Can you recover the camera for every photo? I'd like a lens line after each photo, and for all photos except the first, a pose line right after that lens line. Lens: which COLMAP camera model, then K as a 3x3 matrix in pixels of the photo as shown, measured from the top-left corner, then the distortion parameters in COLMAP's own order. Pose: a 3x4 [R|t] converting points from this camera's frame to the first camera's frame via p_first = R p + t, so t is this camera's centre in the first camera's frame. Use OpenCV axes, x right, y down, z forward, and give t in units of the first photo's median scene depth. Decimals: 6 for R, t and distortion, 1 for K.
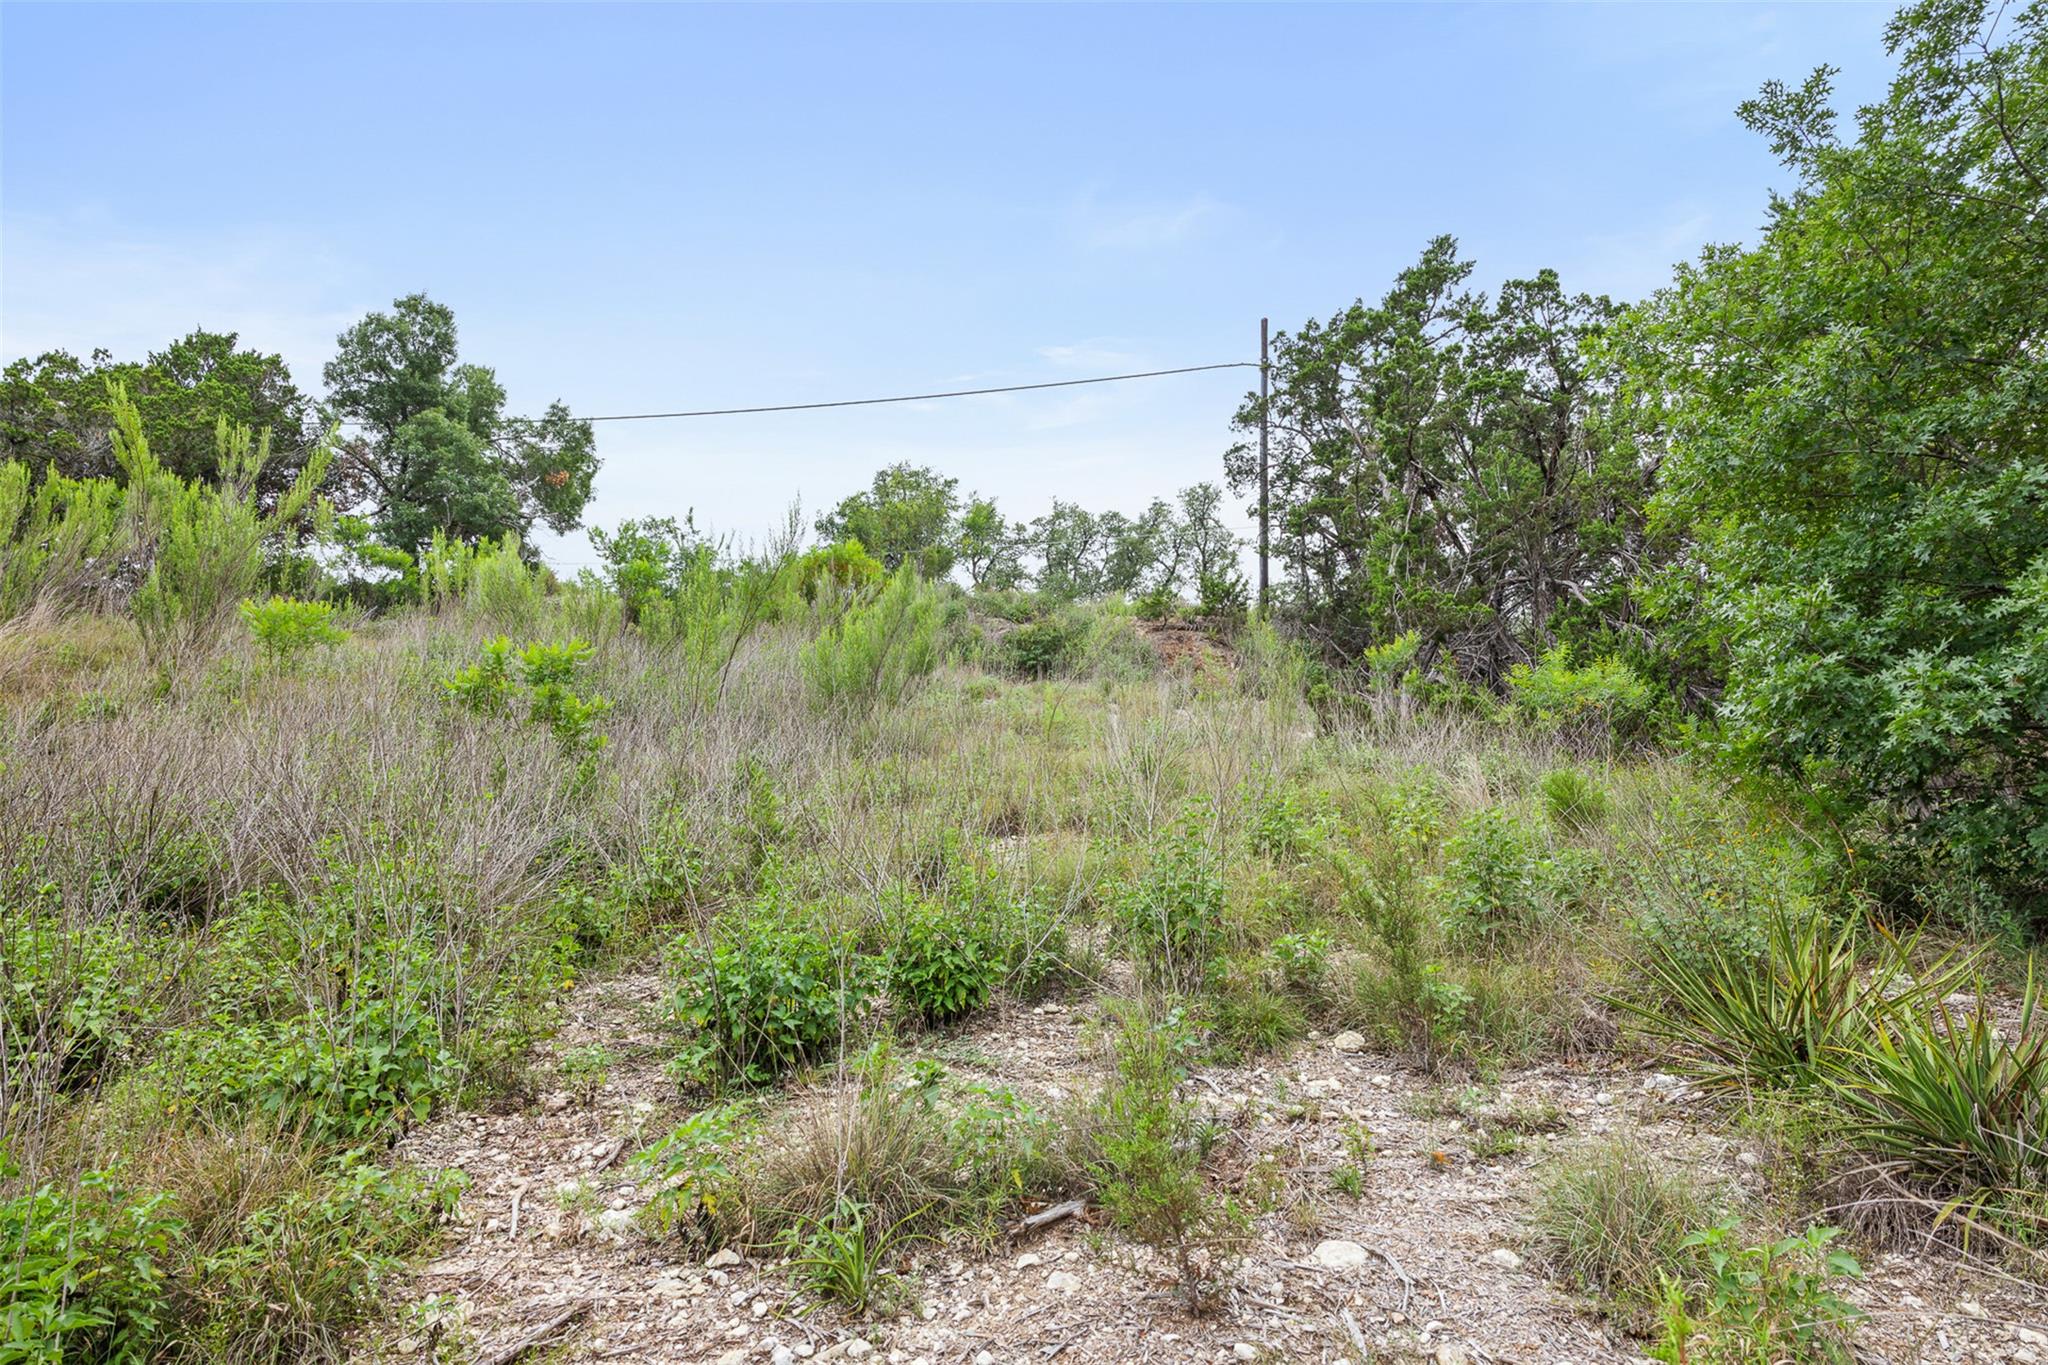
lens RADIAL K [[1326.0, 0, 1024.0], [0, 1326.0, 682.5], [0, 0, 1]] dist [-0.005754, 0.003145]
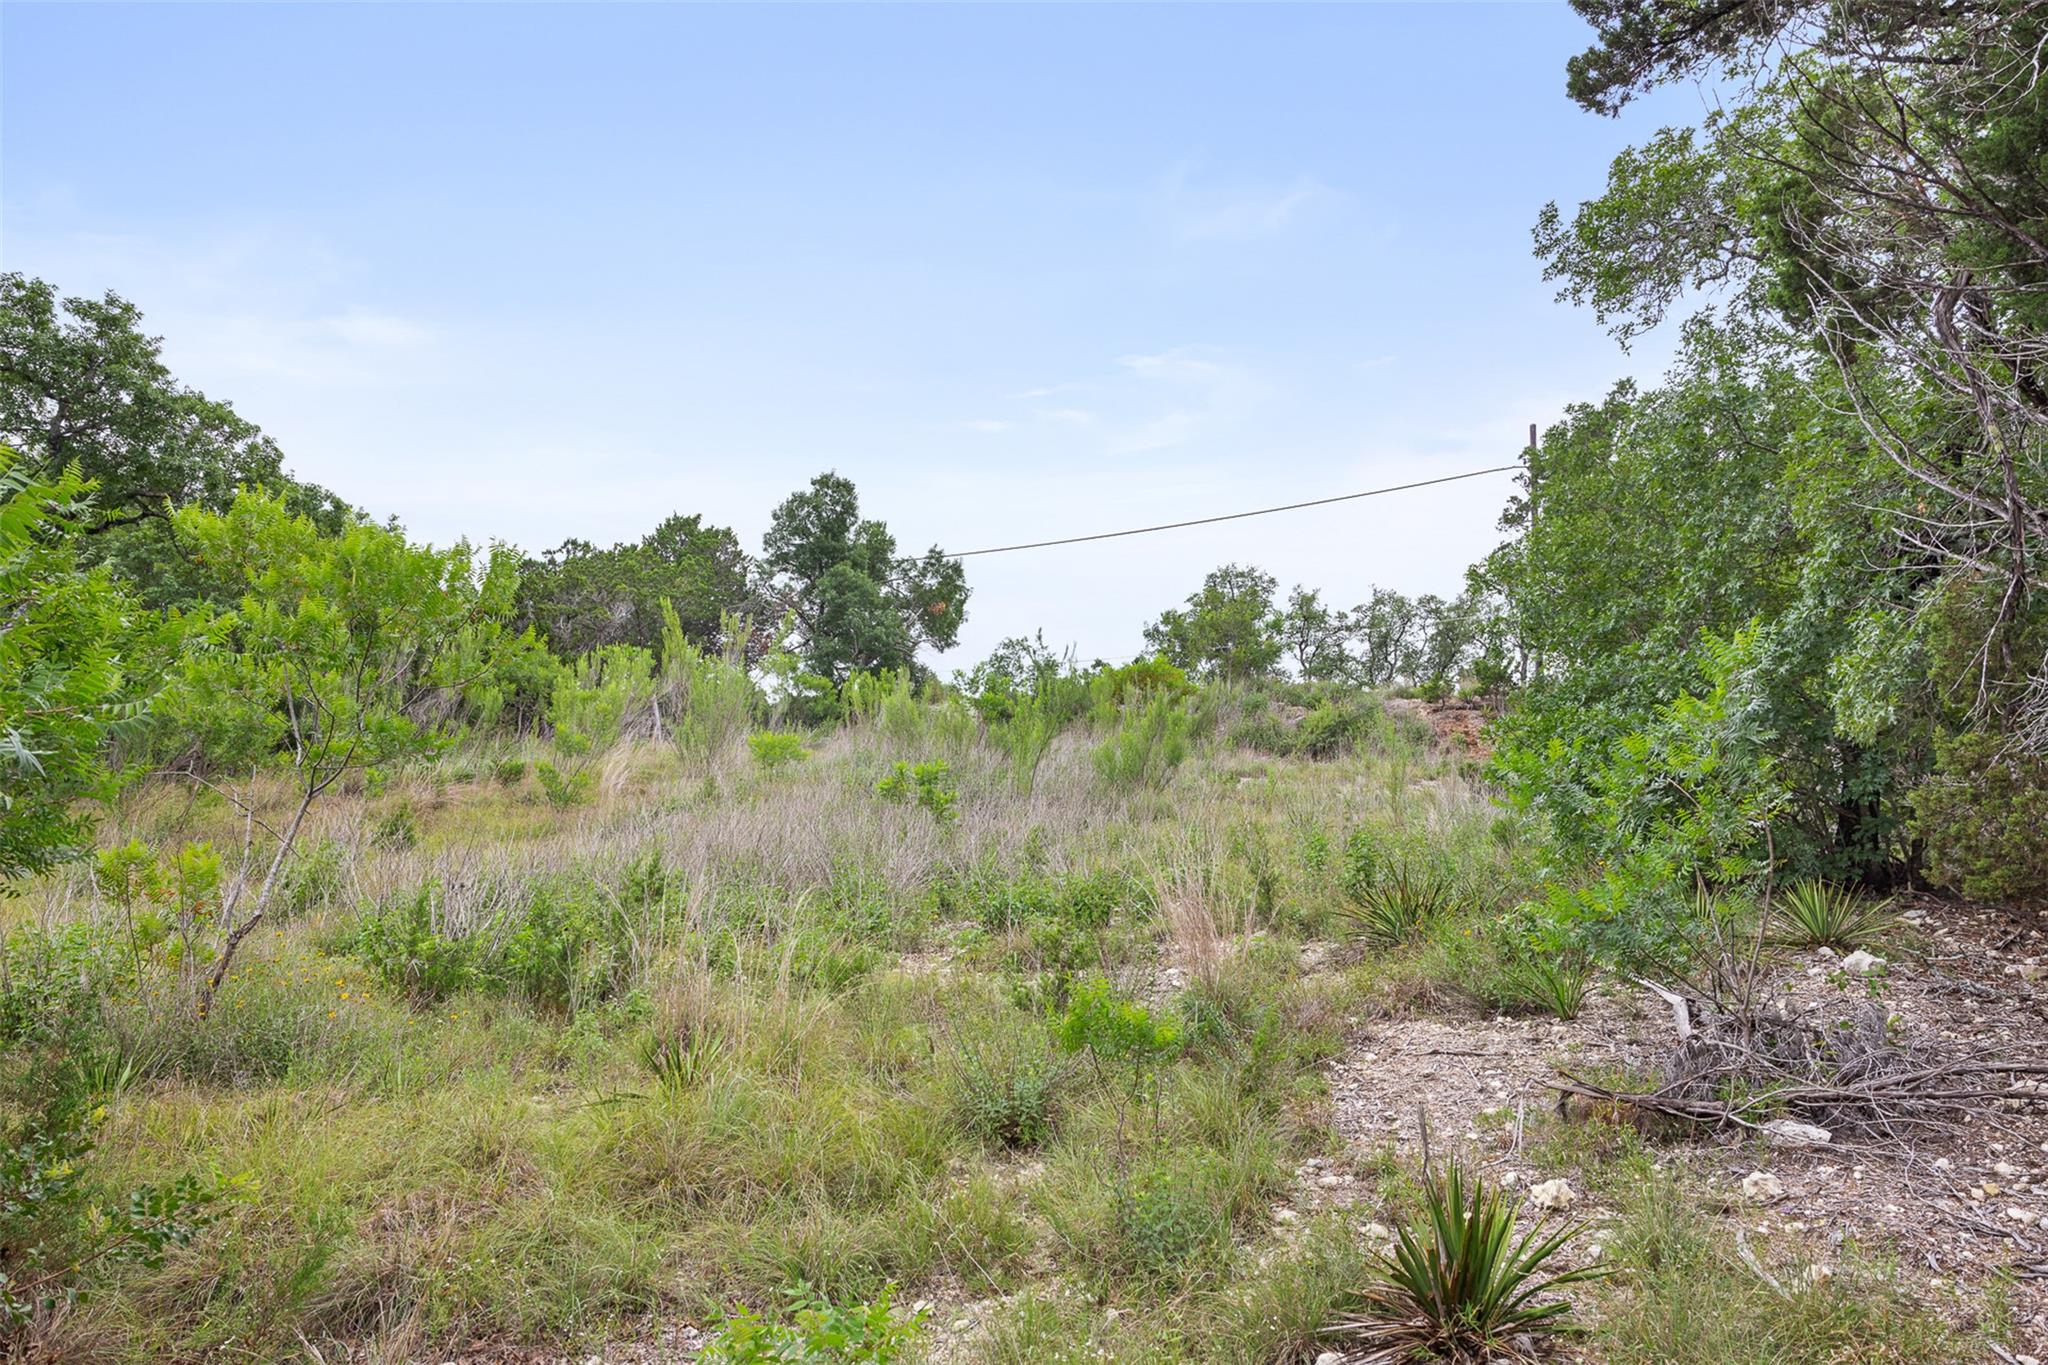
lens RADIAL K [[1326.0, 0, 1024.0], [0, 1326.0, 682.5], [0, 0, 1]] dist [-0.005754, 0.003145]
pose [[0.960144, -0.053785, -0.274282, 0.059199], [0.037580, 0.997242, -0.064001, -0.003610], [0.276968, 0.051143, 0.959517, -0.154026]]
